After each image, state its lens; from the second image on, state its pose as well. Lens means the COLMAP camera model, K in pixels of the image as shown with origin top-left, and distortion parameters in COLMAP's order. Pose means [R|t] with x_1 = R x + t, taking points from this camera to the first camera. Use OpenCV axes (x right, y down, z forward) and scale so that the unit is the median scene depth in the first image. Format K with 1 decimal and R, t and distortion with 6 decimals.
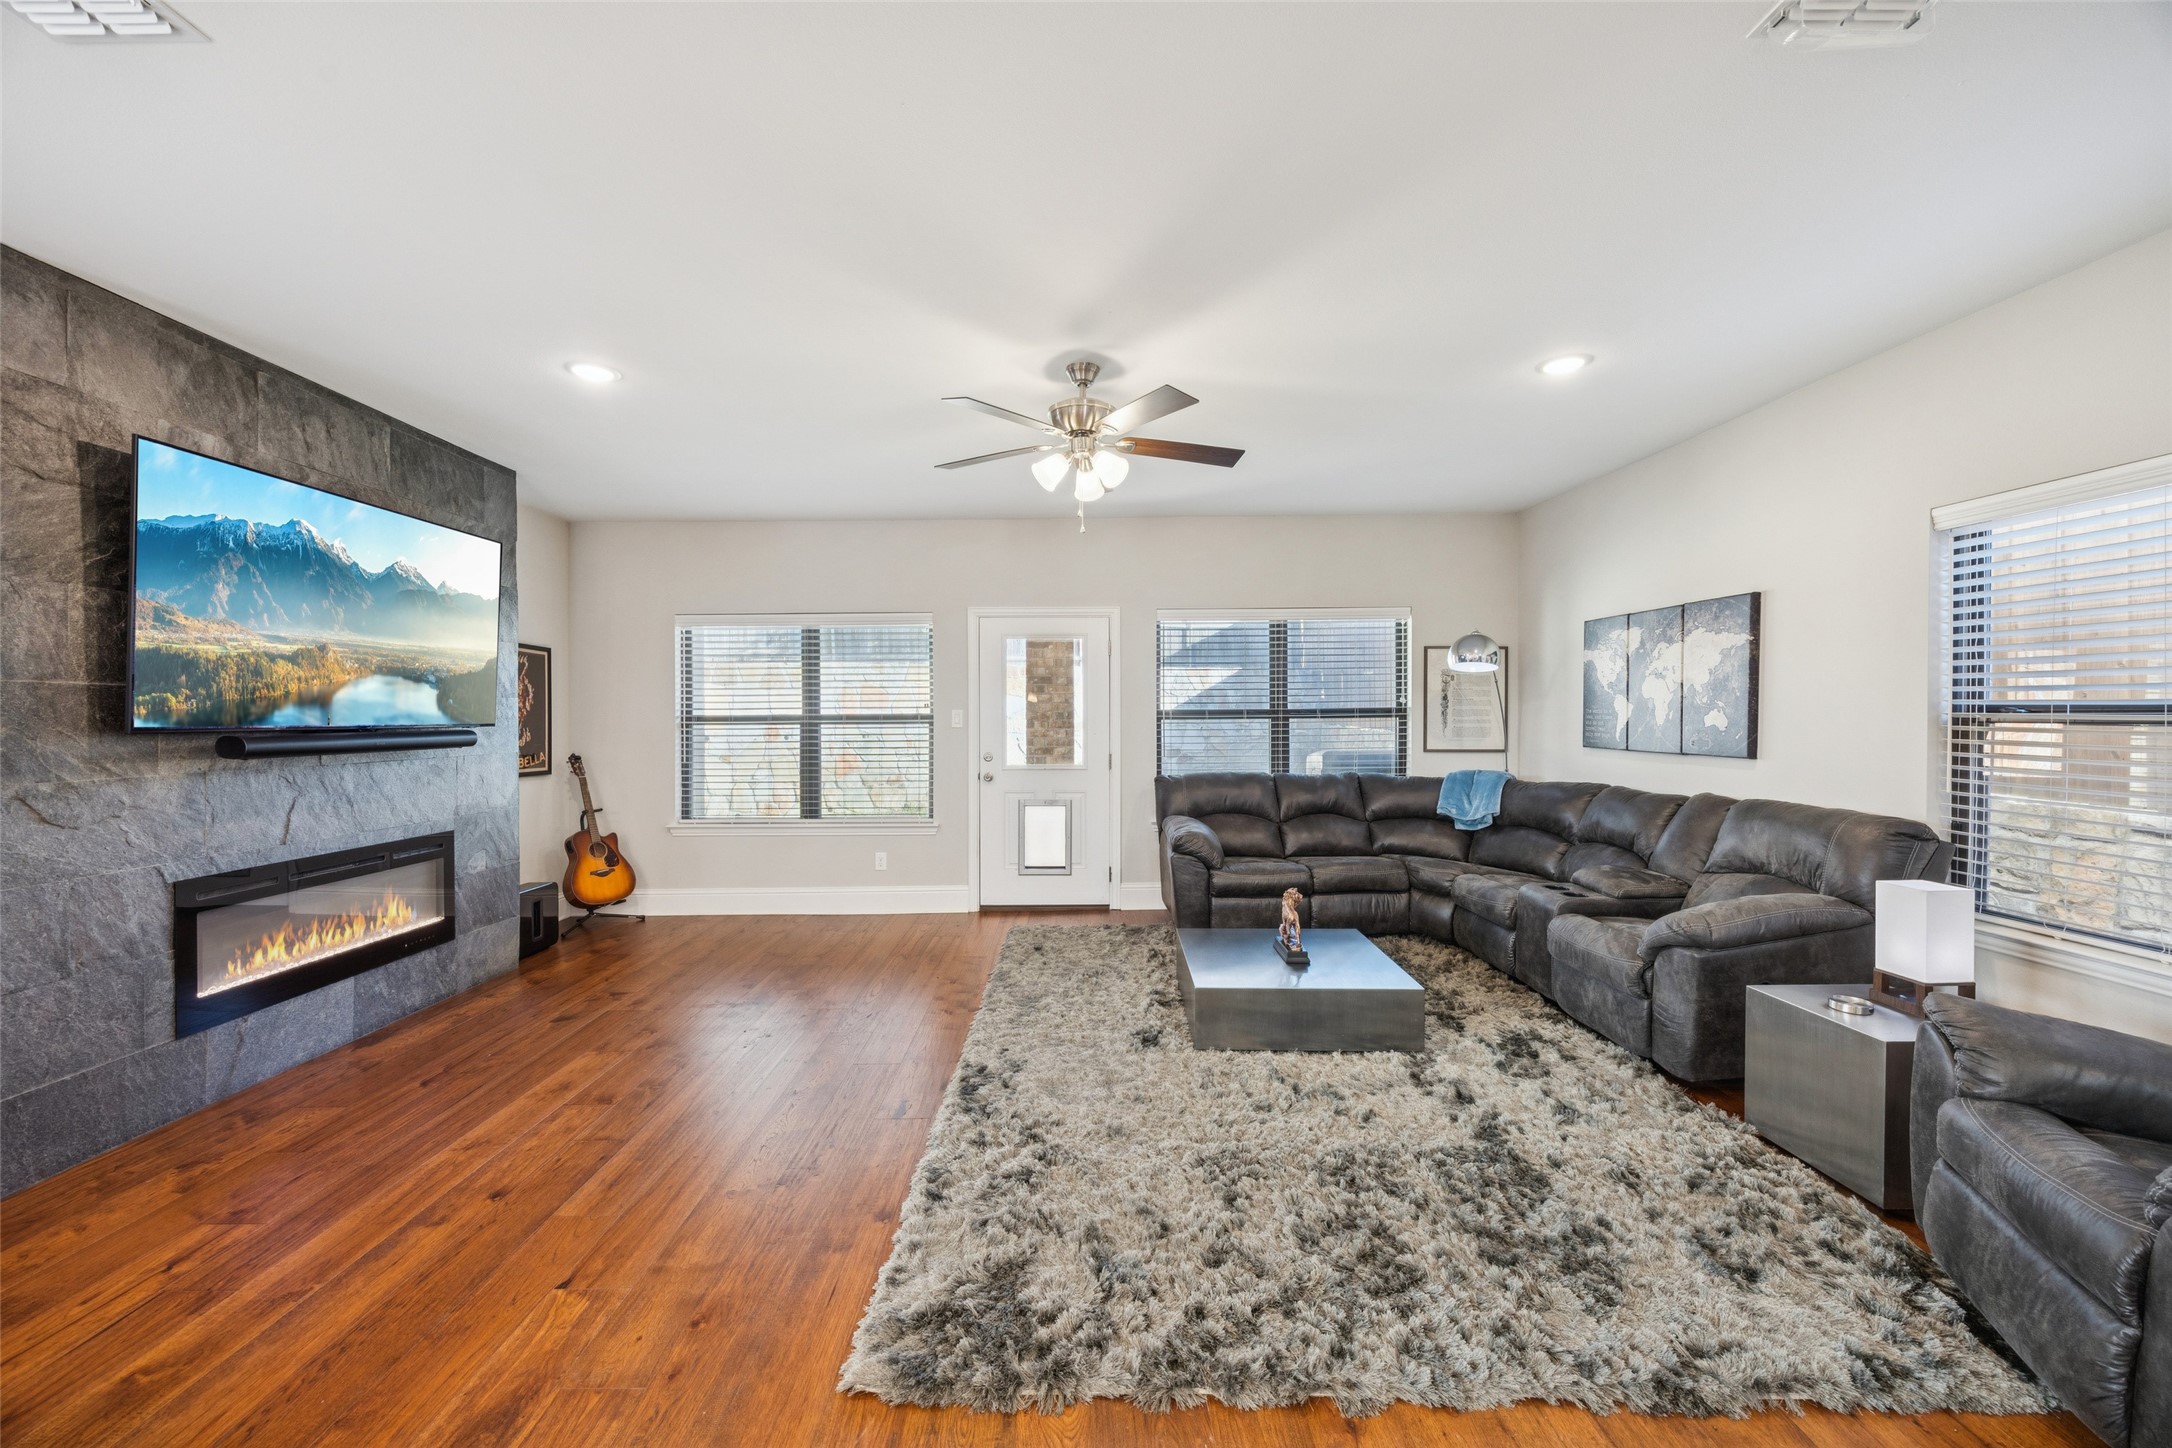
lens RADIAL K [[835.8, 0, 1086.0], [0, 835.8, 724.0], [0, 0, 1]] dist [0.001683, 0.000068]
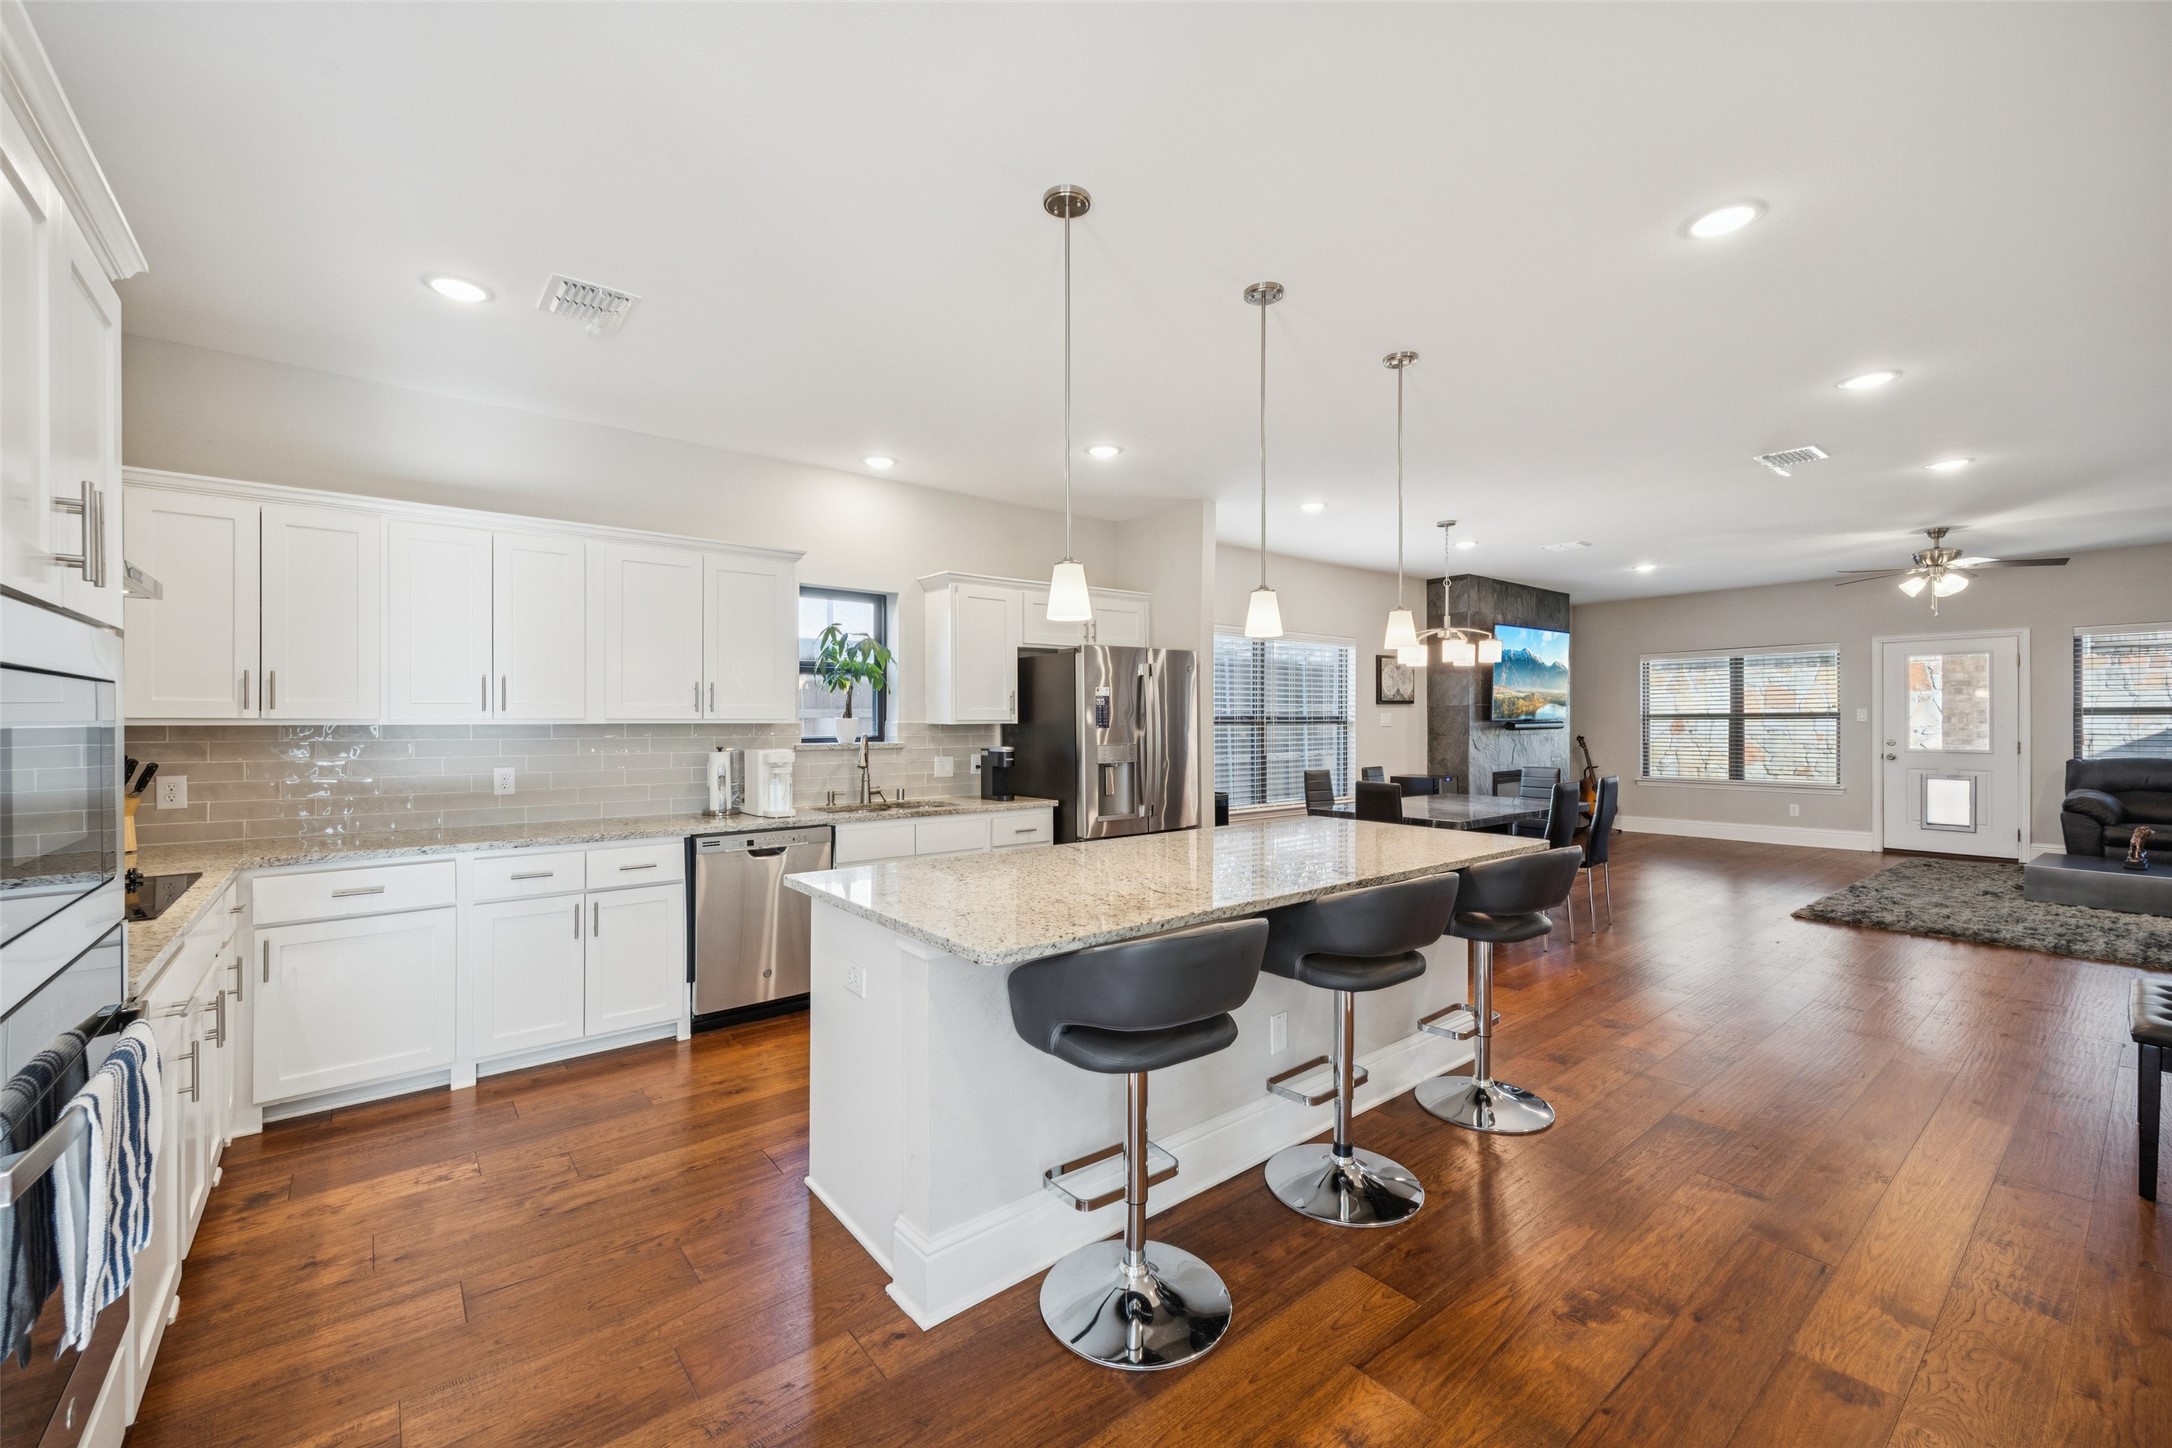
lens RADIAL K [[852.6, 0, 1086.0], [0, 852.6, 724.0], [0, 0, 1]] dist [-0.000639, -0.000353]
pose [[0.605270, 0.003830, -0.796011, 0.207915], [-0.000451, 0.999990, 0.004468, 0.002955], [0.796020, -0.002346, 0.605266, -0.965777]]
